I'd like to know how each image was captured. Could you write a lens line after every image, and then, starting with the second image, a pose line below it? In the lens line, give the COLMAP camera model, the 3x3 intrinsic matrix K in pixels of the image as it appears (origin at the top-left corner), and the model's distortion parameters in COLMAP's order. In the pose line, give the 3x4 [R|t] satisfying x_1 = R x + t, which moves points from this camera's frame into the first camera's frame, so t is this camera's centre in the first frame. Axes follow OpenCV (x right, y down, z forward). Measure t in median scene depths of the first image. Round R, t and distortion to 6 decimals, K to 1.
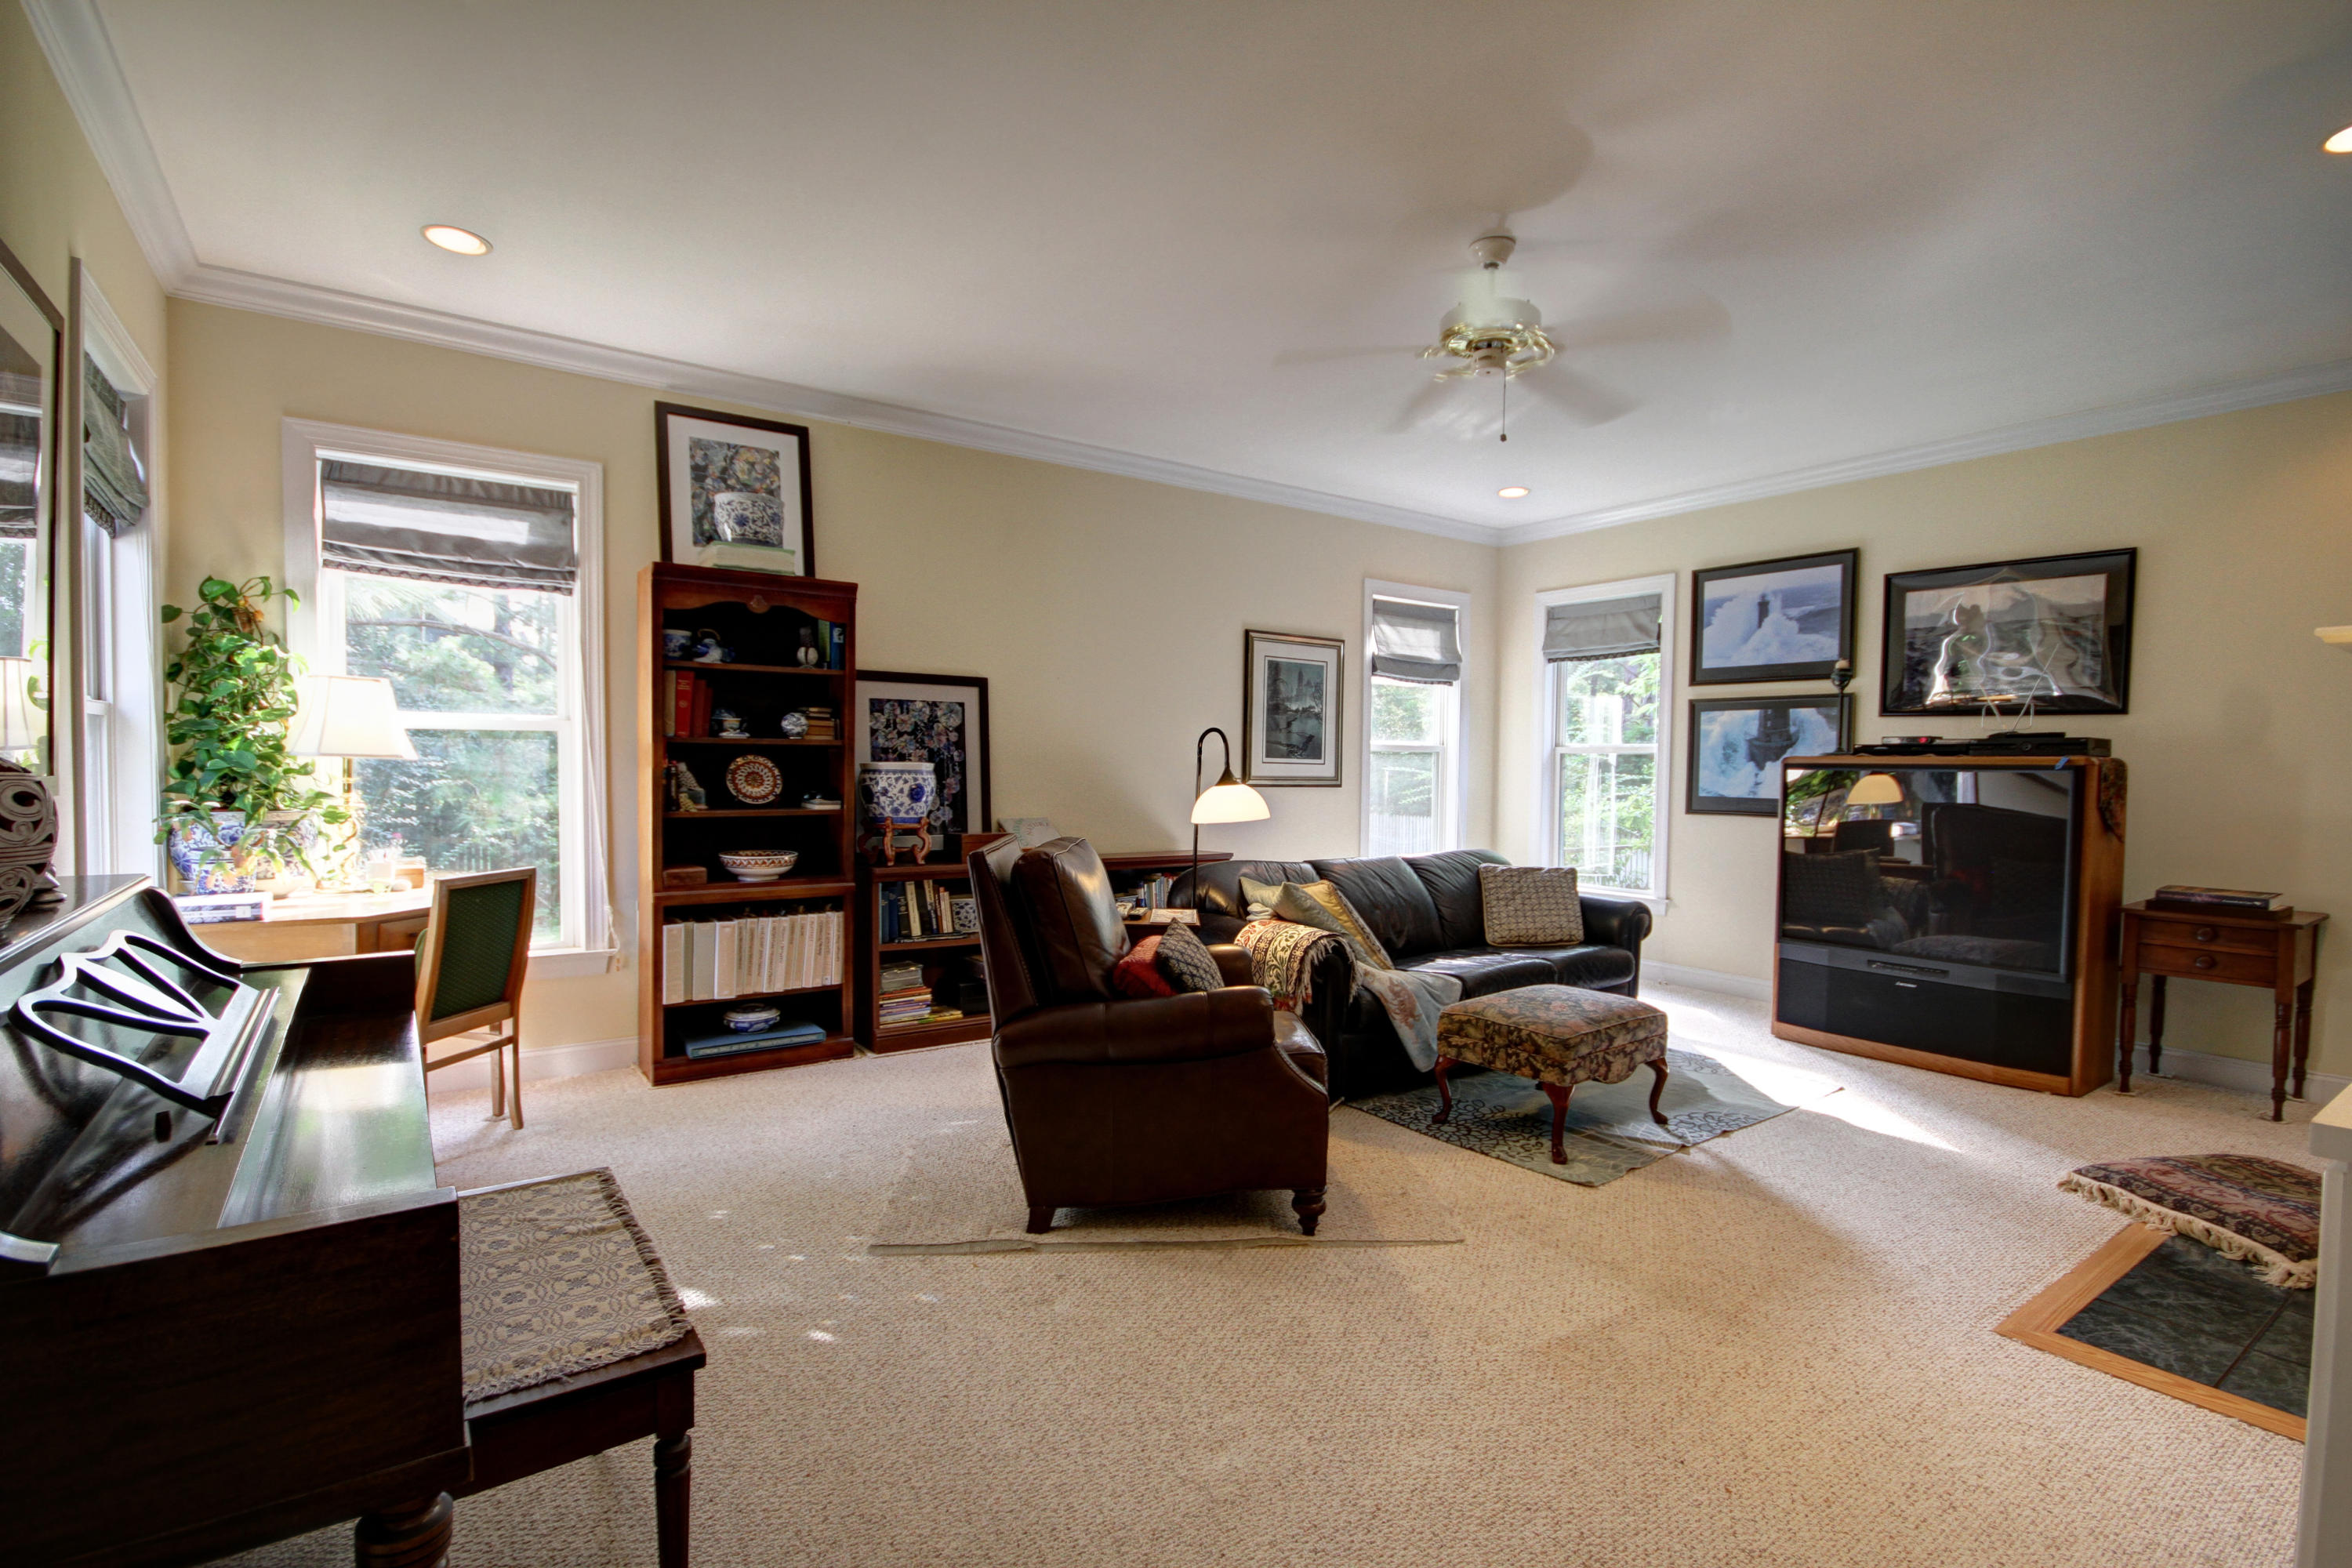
lens RADIAL K [[1087.0, 0, 1174.9], [0, 1087.0, 797.1], [0, 0, 1]] dist [0.004643, -0.009438]
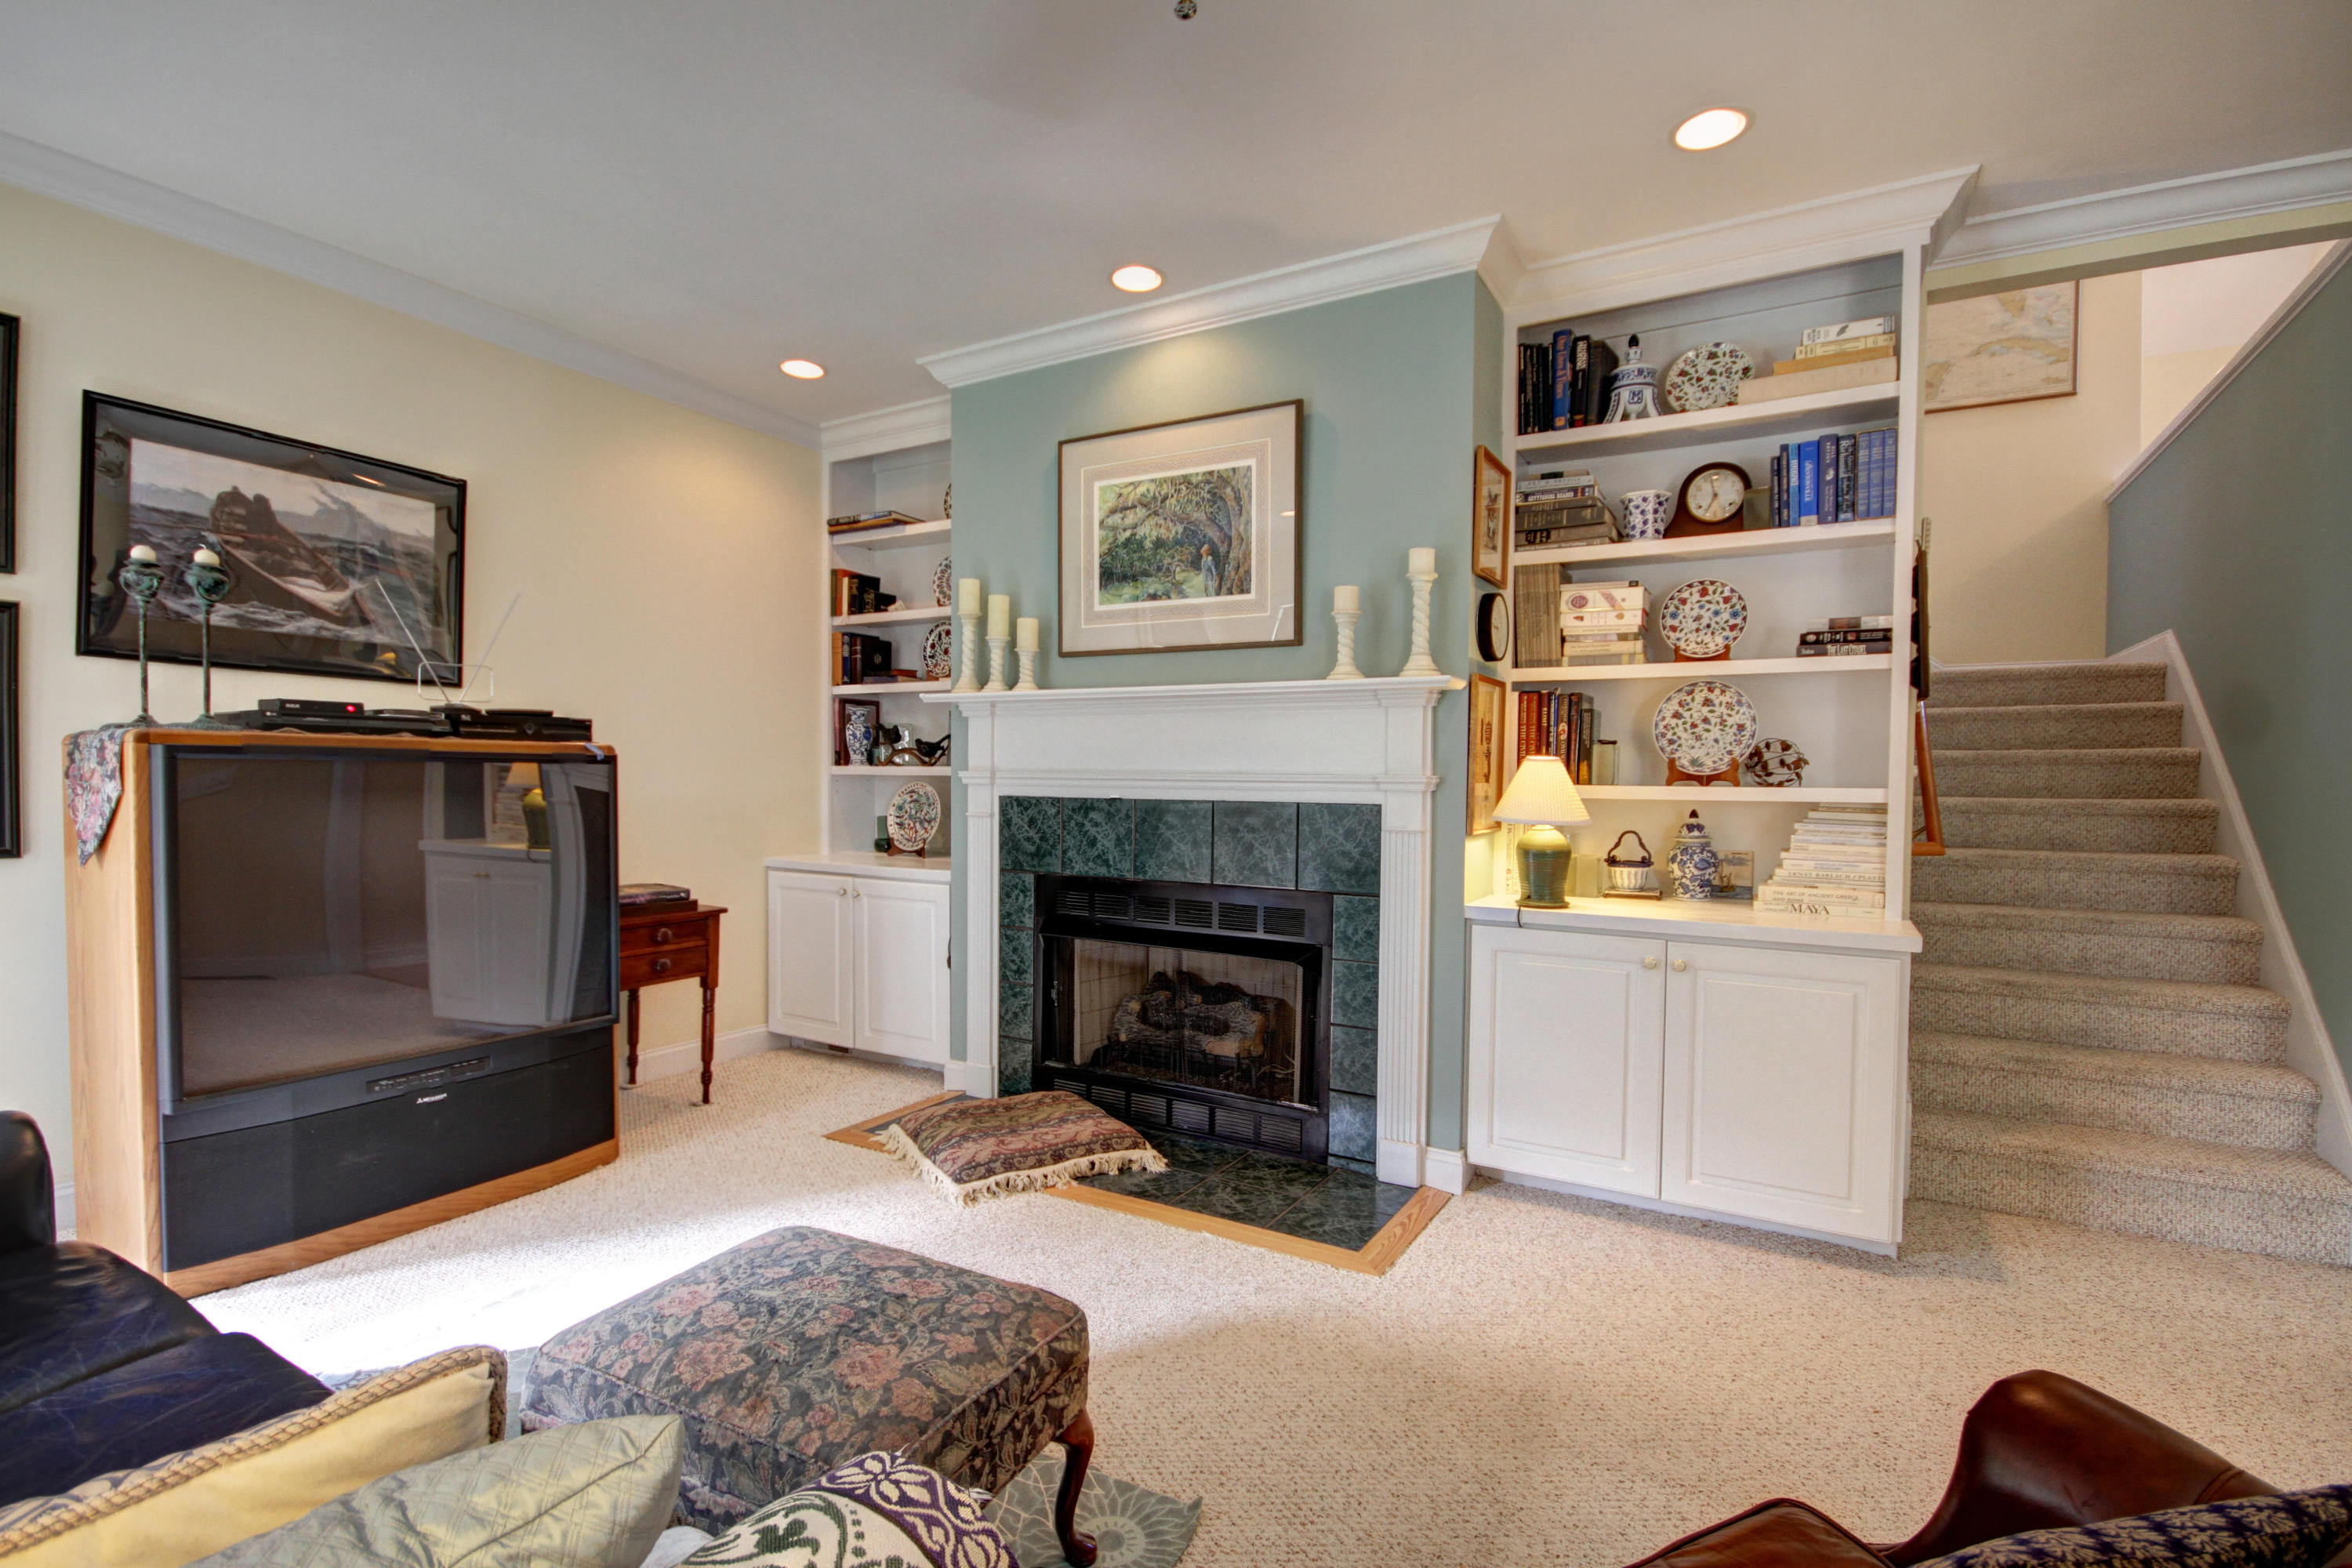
lens RADIAL K [[1087.0, 0, 1184.4], [0, 1087.0, 807.3], [0, 0, 1]] dist [0.004643, -0.009438]
pose [[-0.419368, -0.043099, 0.906793, -0.090237], [0.012446, 0.998506, 0.053213, -0.028661], [-0.907731, 0.033602, -0.418205, 1.000699]]
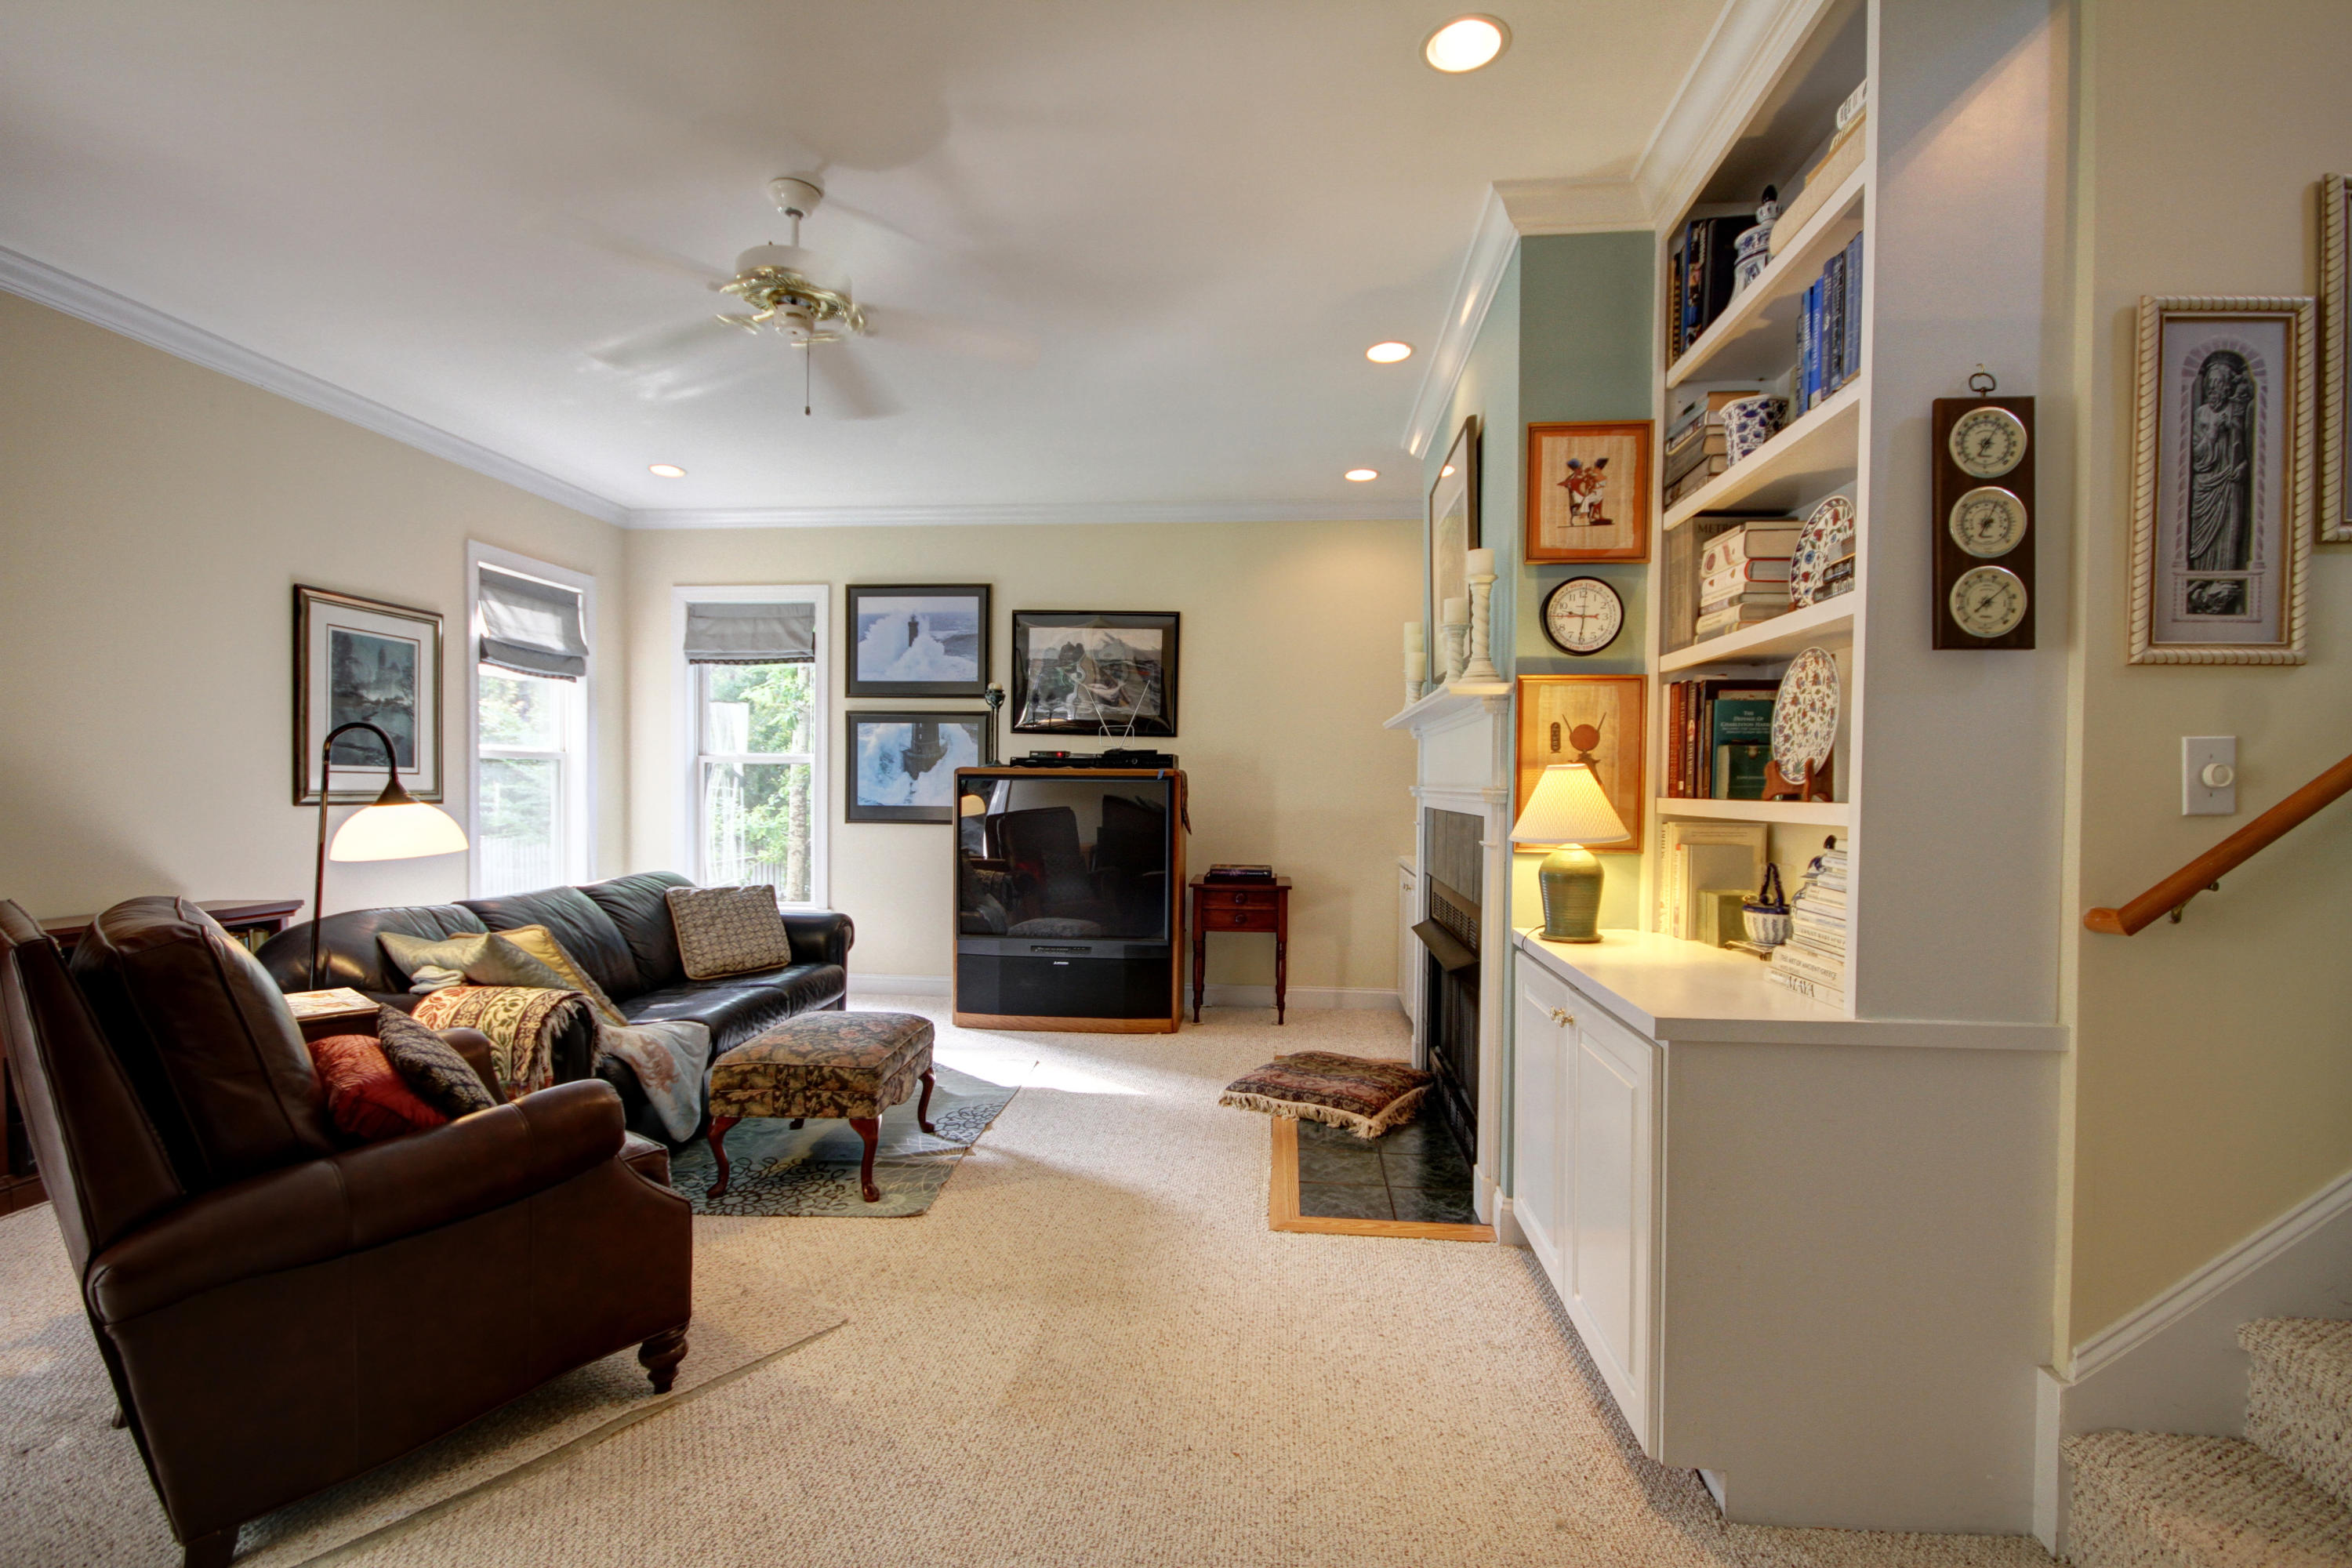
lens RADIAL K [[1087.0, 0, 1172.6], [0, 1087.0, 797.8], [0, 0, 1]] dist [0.004643, -0.009438]
pose [[0.650693, -0.016105, 0.759170, -0.158140], [0.022404, 0.999747, 0.002006, -0.005248], [-0.759010, 0.015704, 0.650890, 0.163747]]
